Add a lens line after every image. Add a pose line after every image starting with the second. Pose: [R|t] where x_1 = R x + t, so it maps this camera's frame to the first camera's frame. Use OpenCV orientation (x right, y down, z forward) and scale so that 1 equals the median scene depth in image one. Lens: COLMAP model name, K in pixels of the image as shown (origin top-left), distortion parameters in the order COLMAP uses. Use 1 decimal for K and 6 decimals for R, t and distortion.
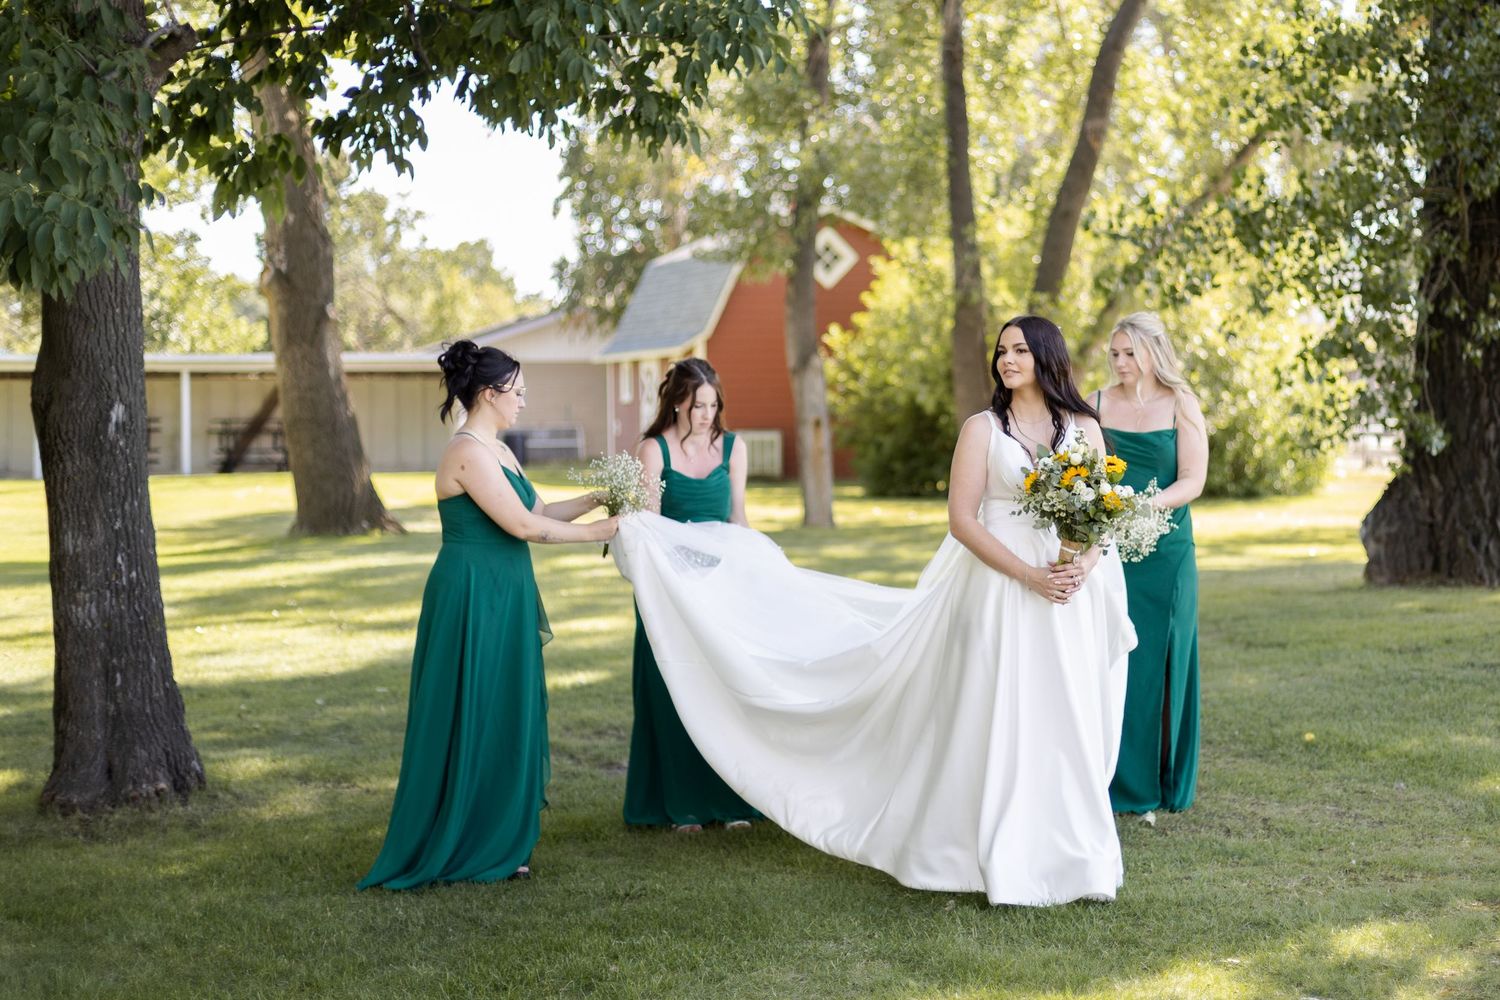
lens RADIAL K [[2140.9, 0, 750.0], [0, 2140.9, 500.0], [0, 0, 1]] dist [0.043093, 0.065825]
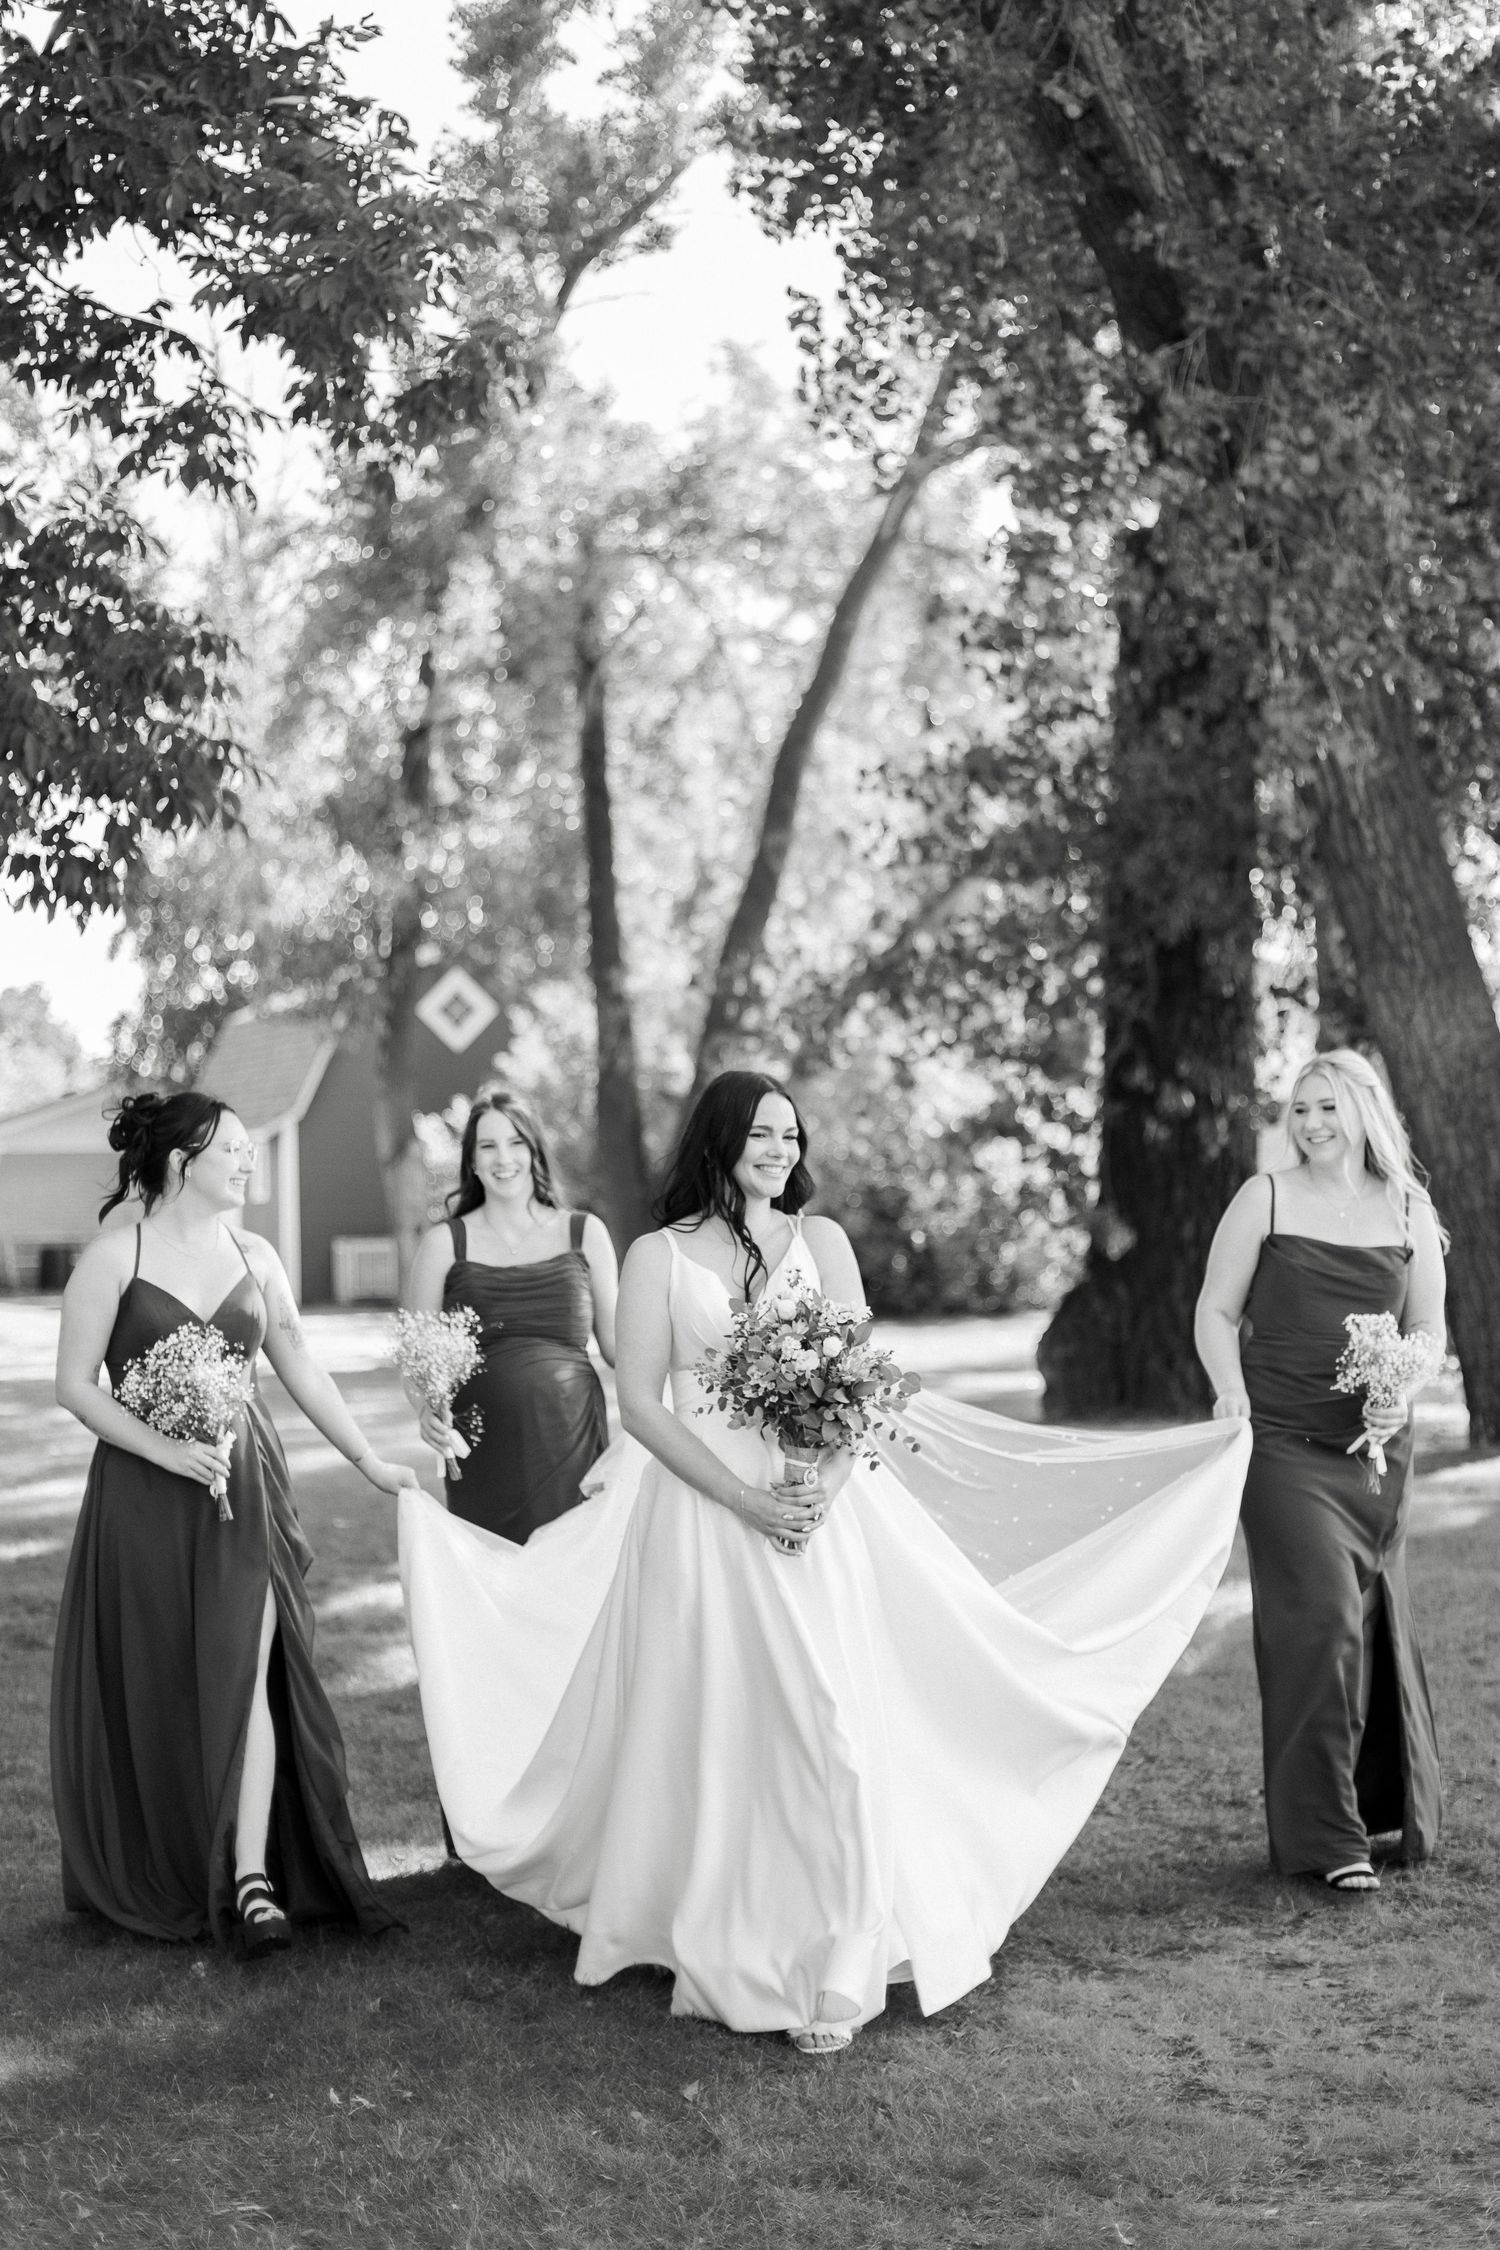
lens RADIAL K [[3352.9, 0, 750.0], [0, 3352.9, 1125.0], [0, 0, 1]] dist [-0.023516, -0.022957]
pose [[0.999252, -0.016247, 0.035092, 0.107510], [0.018362, 0.997980, -0.060816, 0.002641], [-0.034033, 0.061415, 0.997532, -0.210437]]
